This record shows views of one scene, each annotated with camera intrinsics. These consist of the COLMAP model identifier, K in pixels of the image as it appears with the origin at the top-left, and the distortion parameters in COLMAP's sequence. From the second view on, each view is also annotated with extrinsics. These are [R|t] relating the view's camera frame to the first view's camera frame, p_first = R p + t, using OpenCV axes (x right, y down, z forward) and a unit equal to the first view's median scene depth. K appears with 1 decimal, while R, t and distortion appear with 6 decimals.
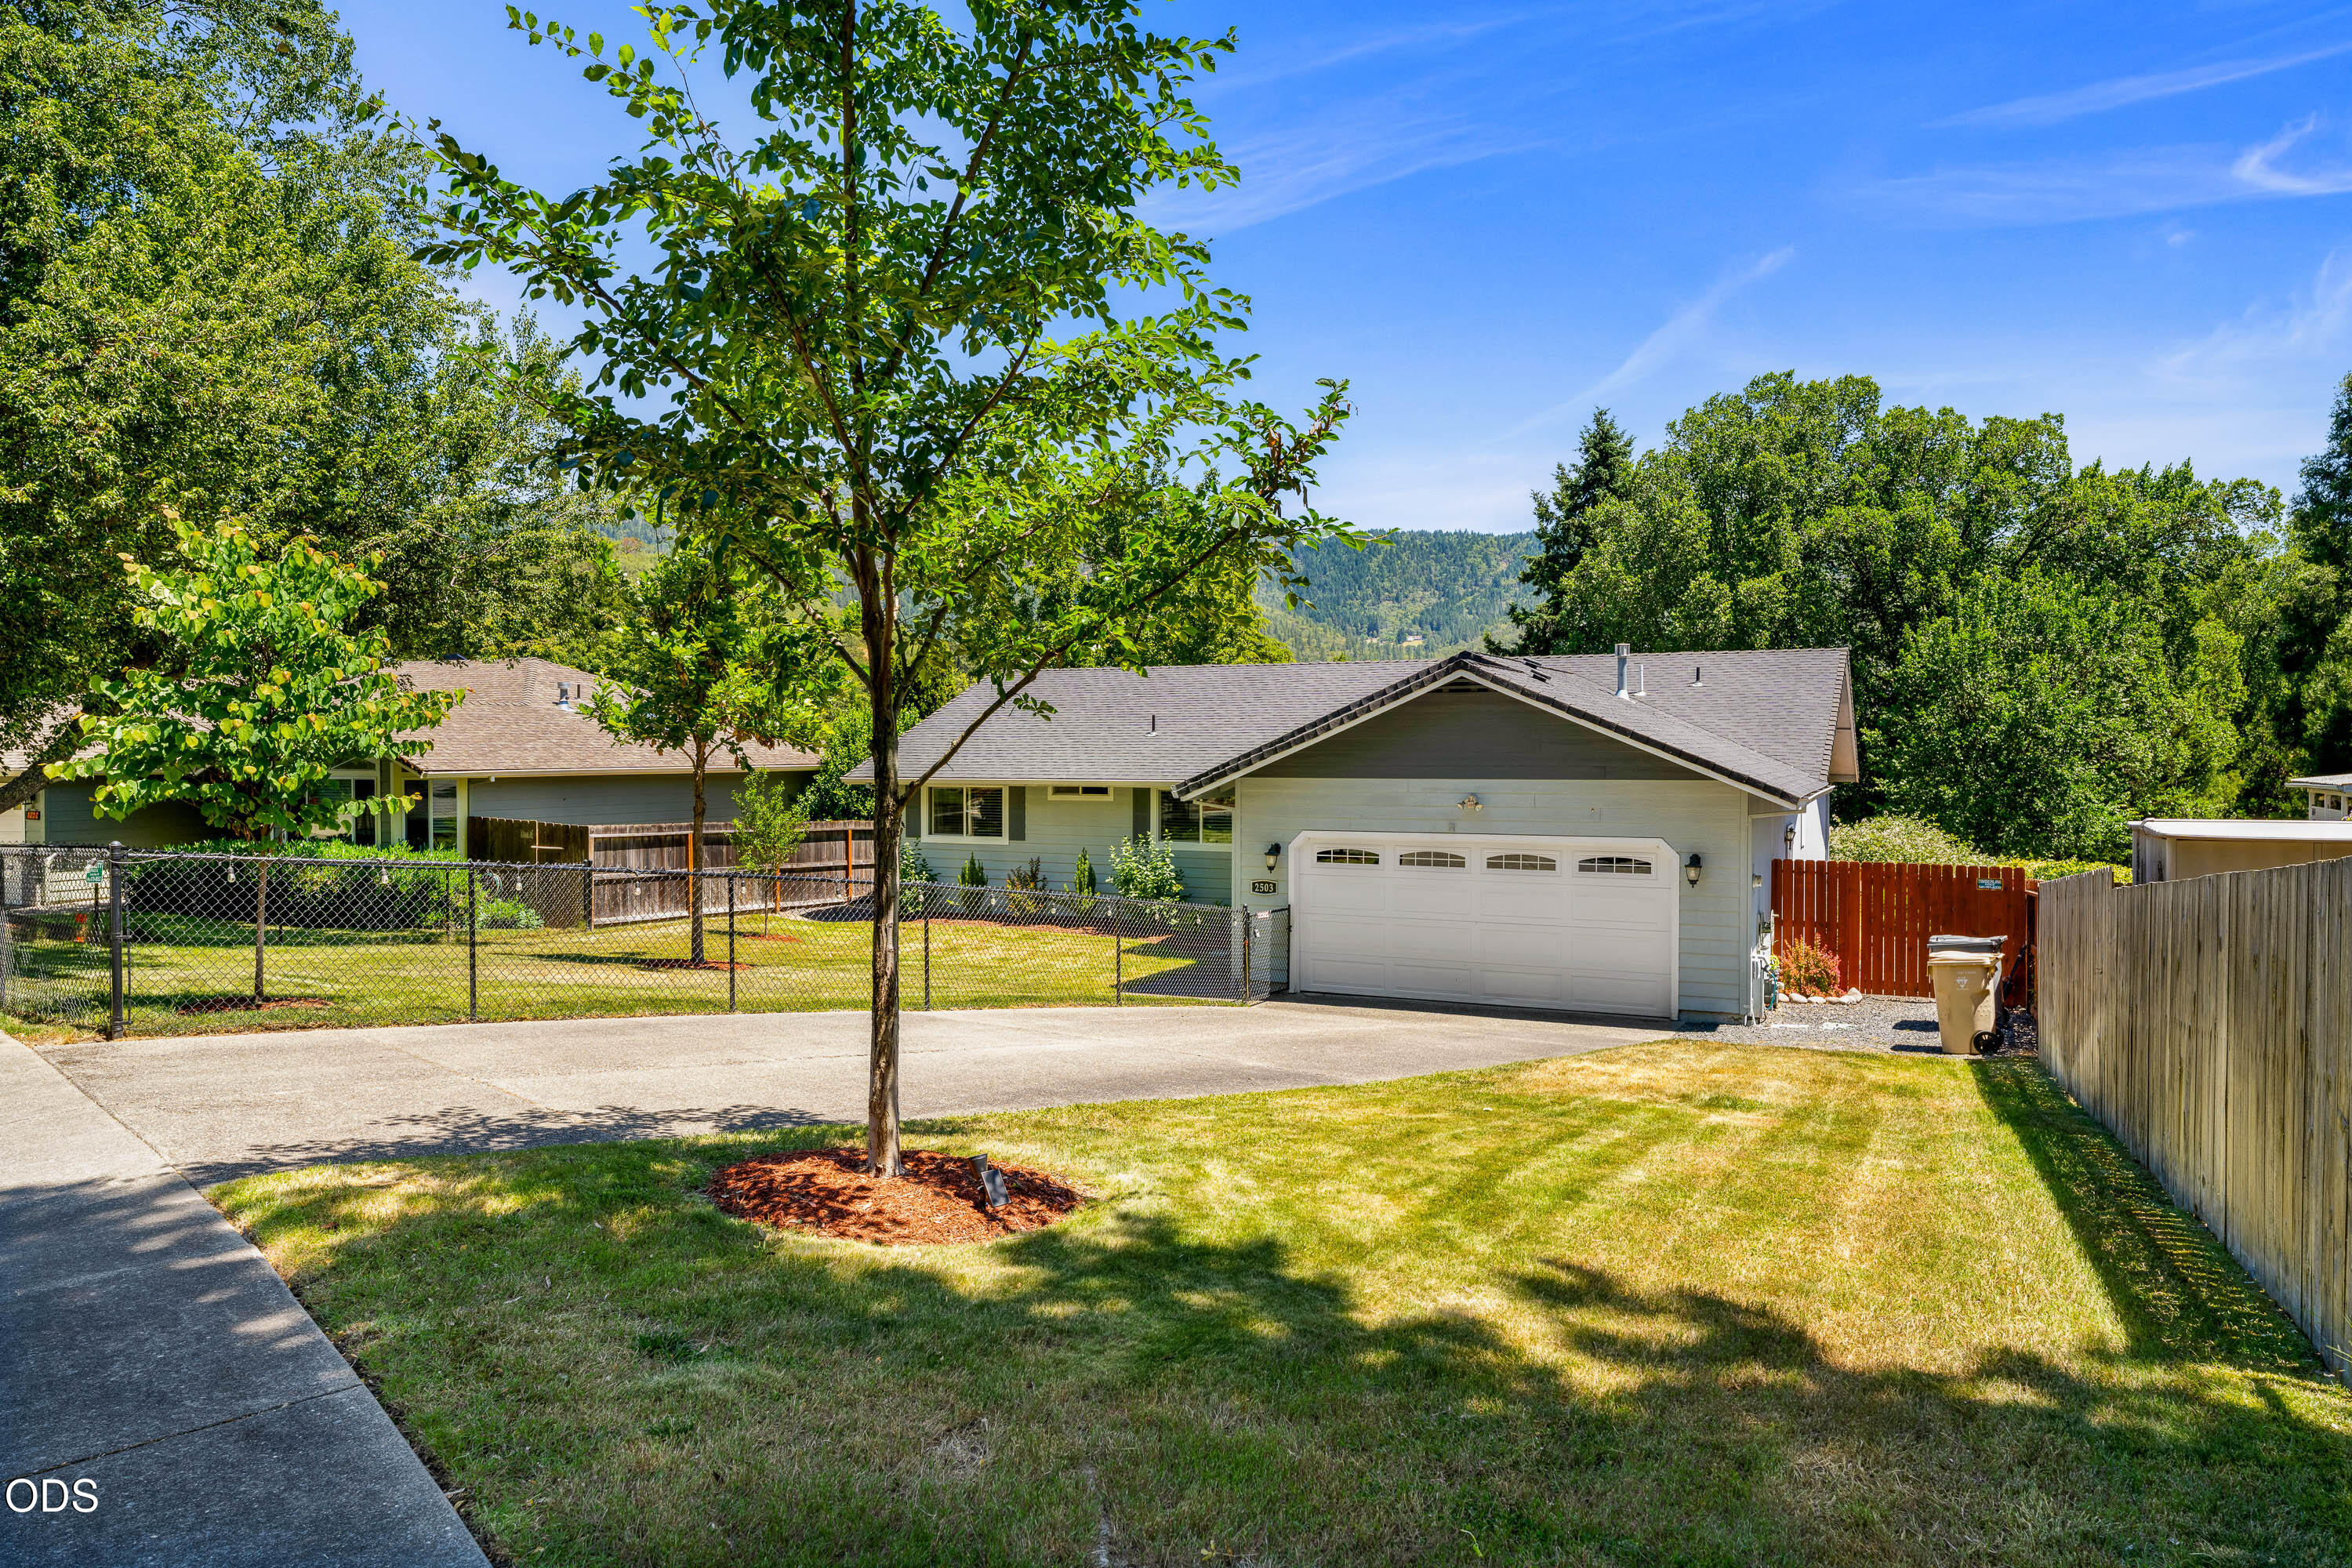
lens RADIAL K [[1556.6, 0, 1180.6], [0, 1556.6, 776.2], [0, 0, 1]] dist [0.004889, -0.004806]
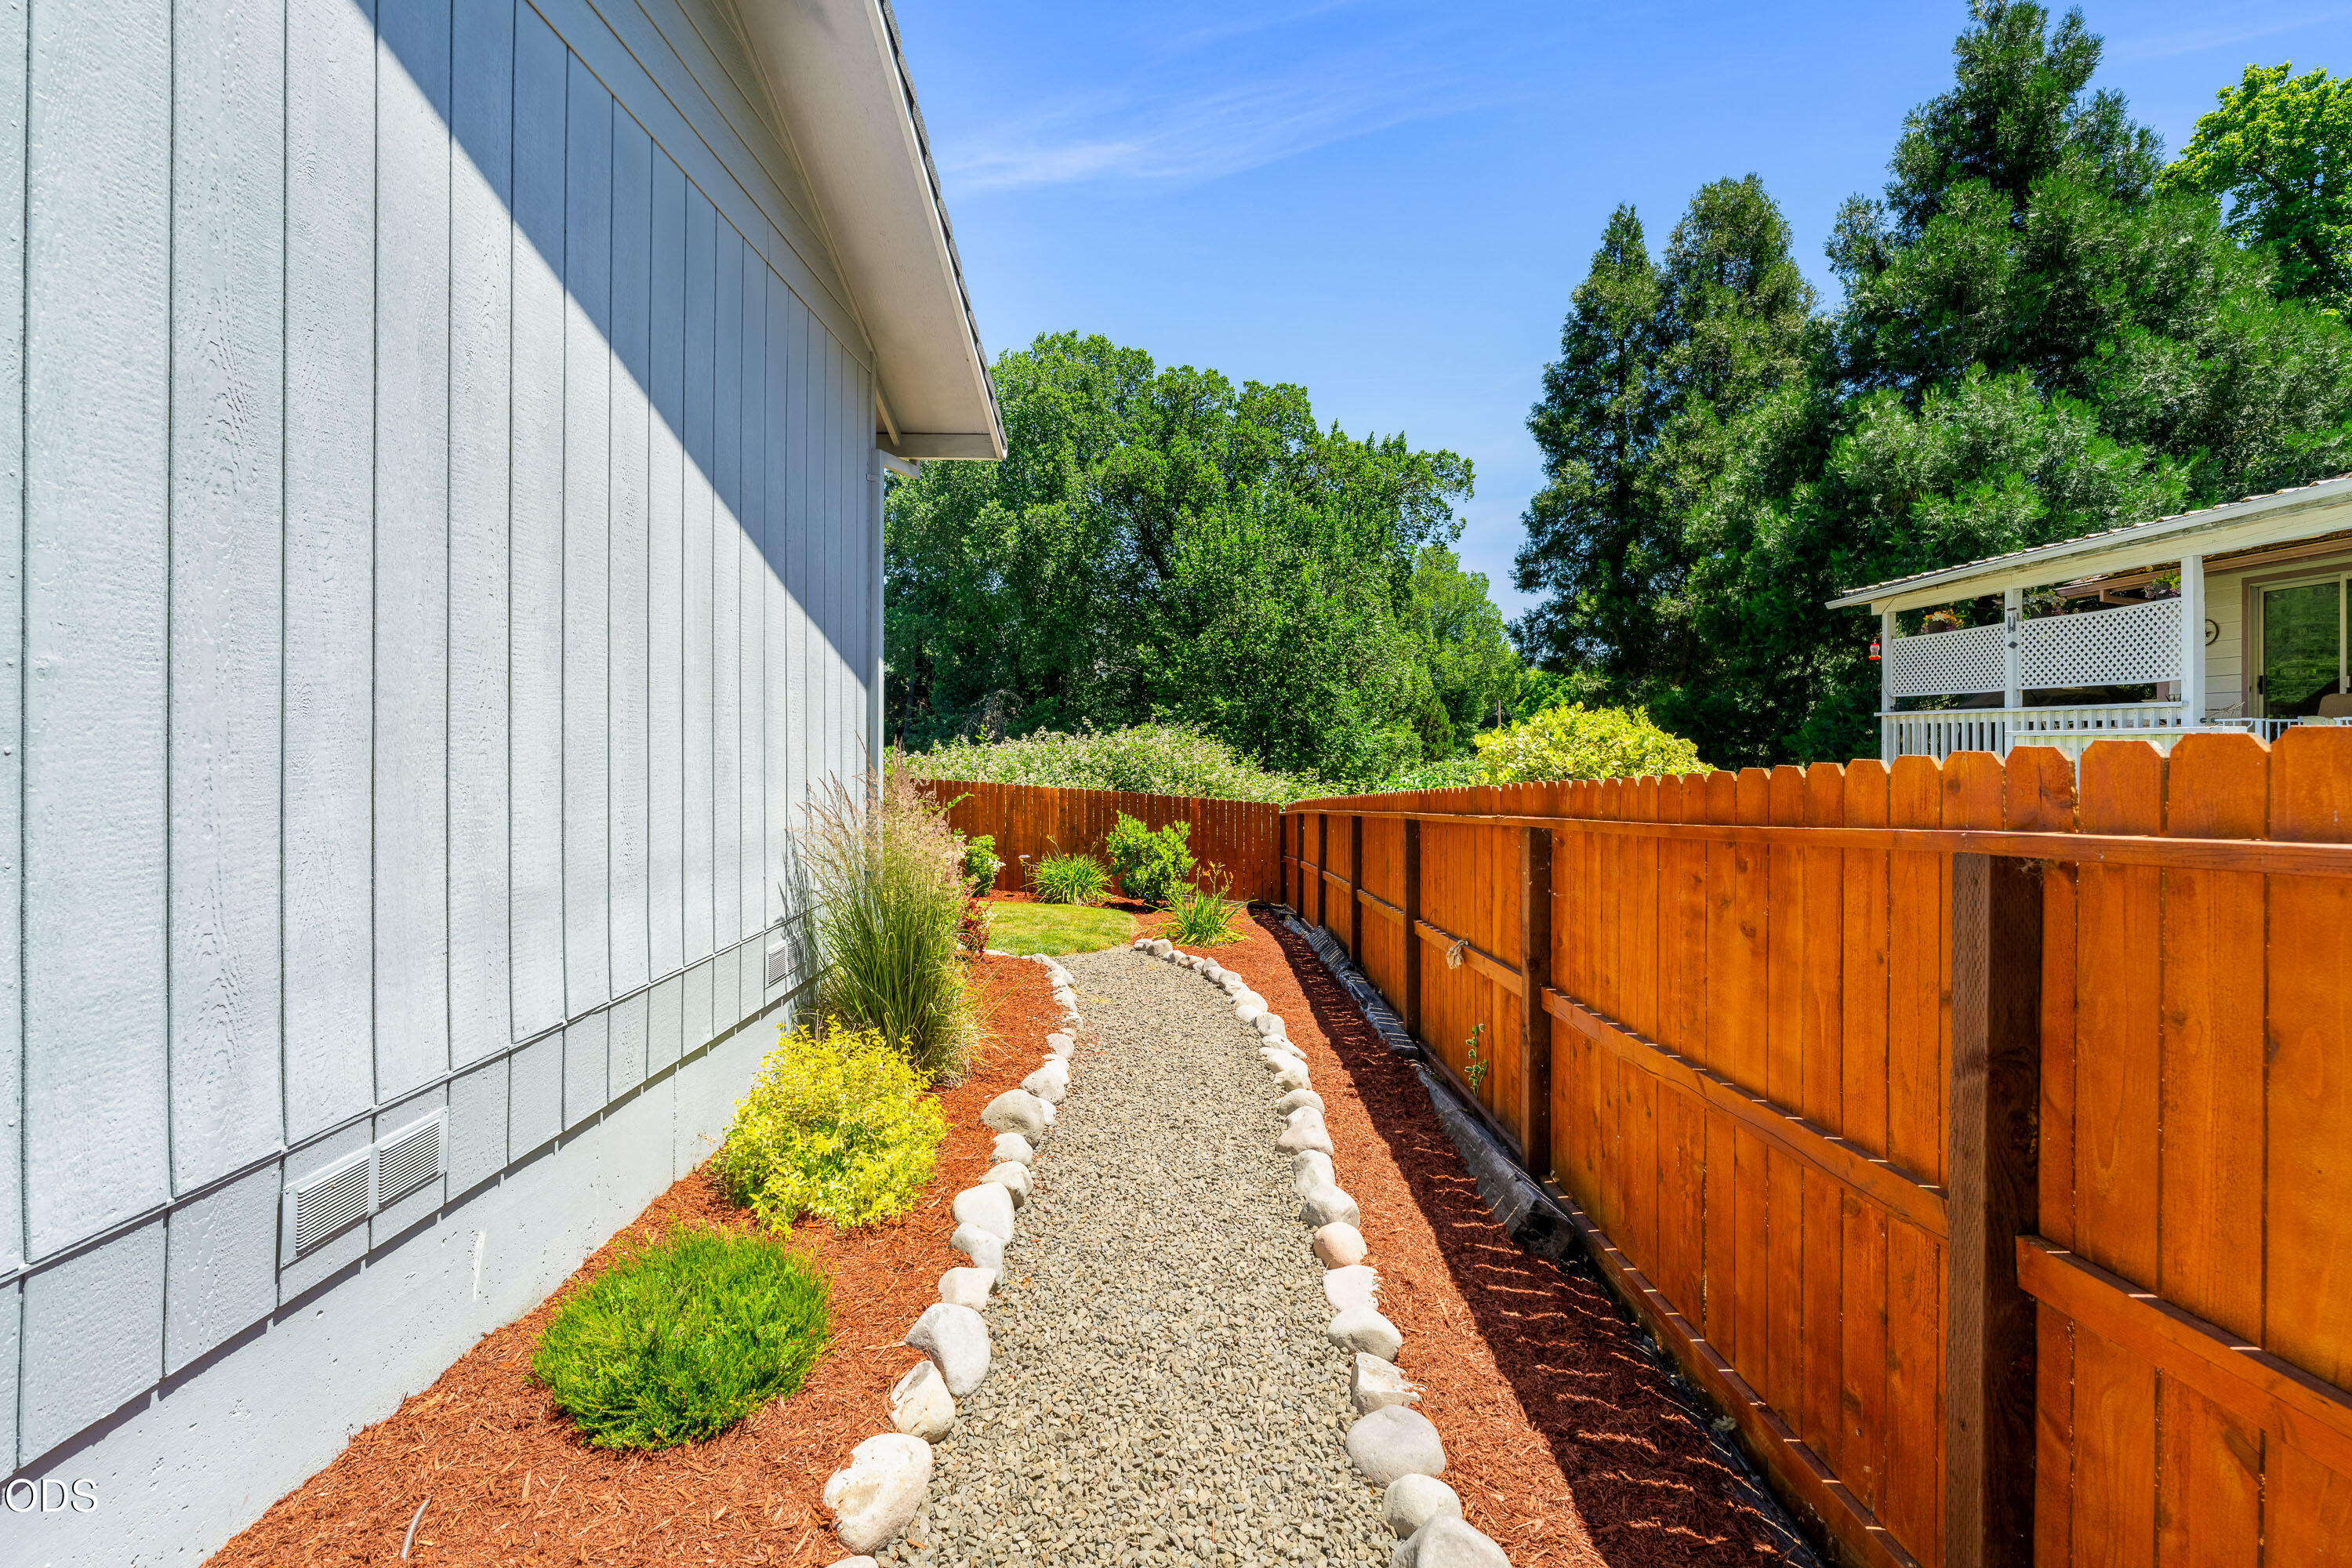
lens RADIAL K [[963.3, 0, 1154.3], [0, 963.3, 725.2], [0, 0, 1]] dist [0.003769, -0.000056]
pose [[0.920311, 0.001356, 0.391186, 0.445233], [0.009556, 0.999618, -0.025948, 0.062776], [-0.391072, 0.027618, 0.919946, 0.939900]]
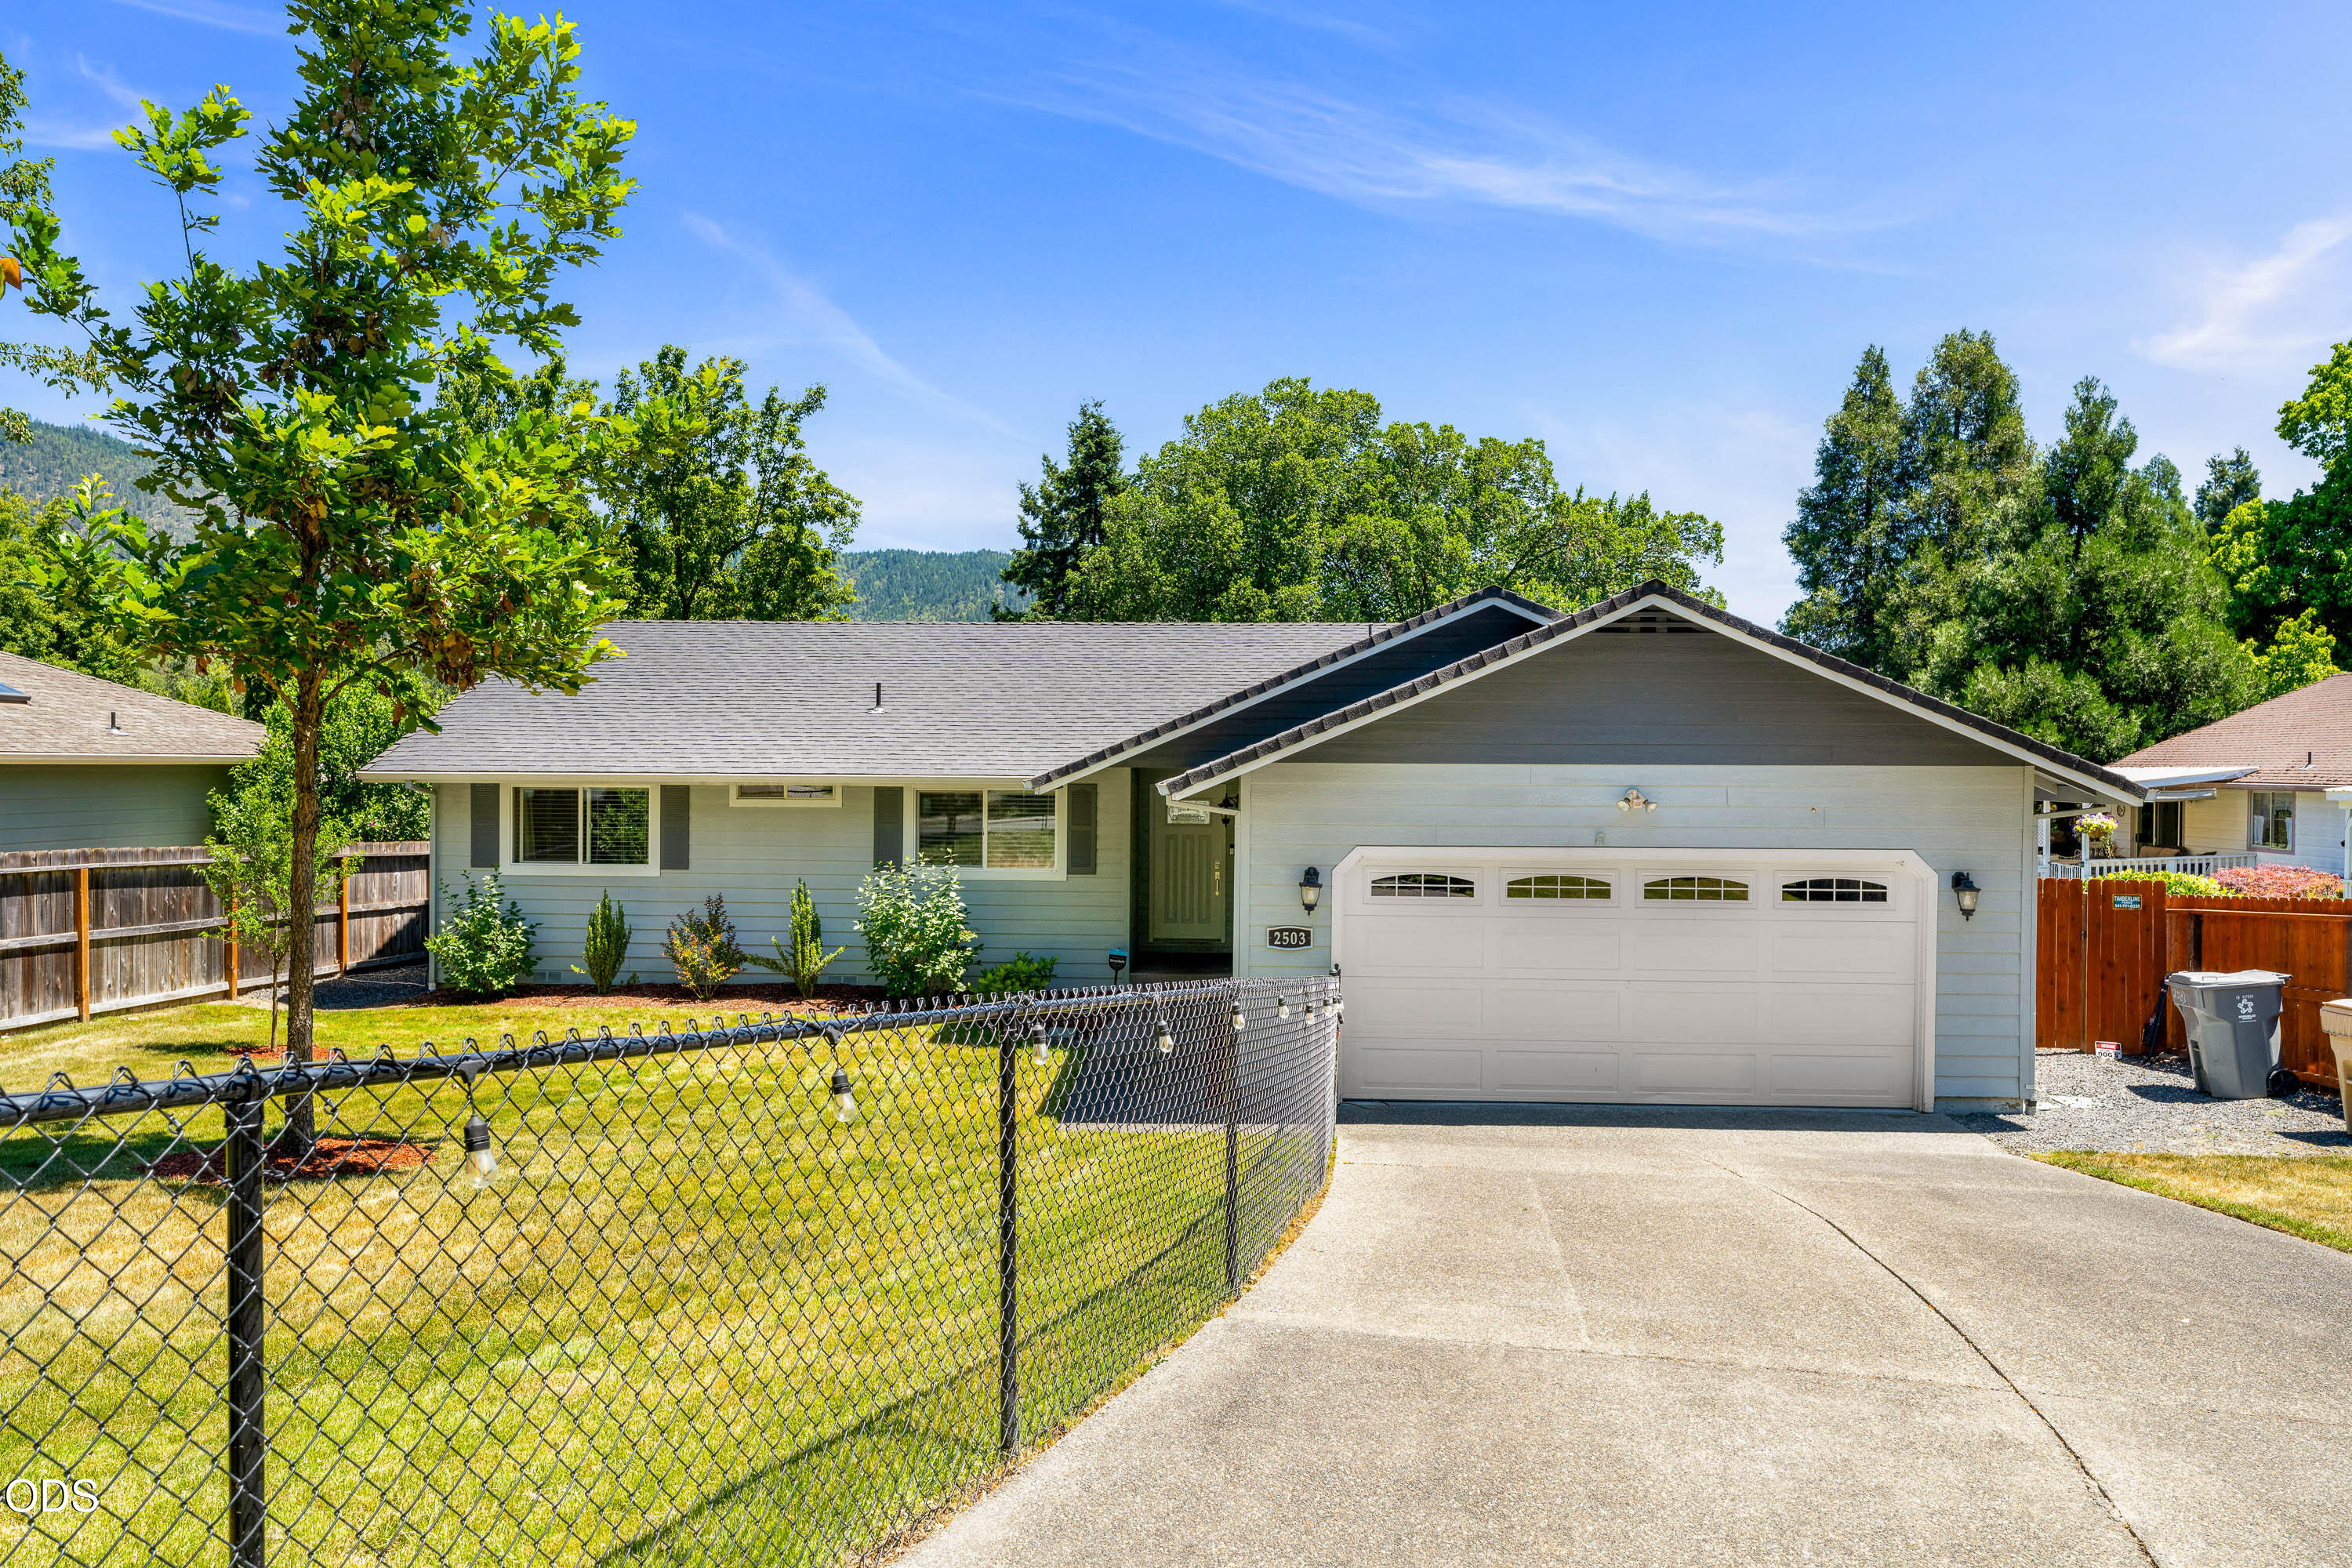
lens RADIAL K [[1556.6, 0, 1171.8], [0, 1556.6, 780.7], [0, 0, 1]] dist [0.004889, -0.004806]
pose [[0.917850, 0.003494, 0.396911, -0.174712], [-0.000115, 0.999964, -0.008536, 0.010033], [-0.396927, 0.007789, 0.917817, 0.325821]]
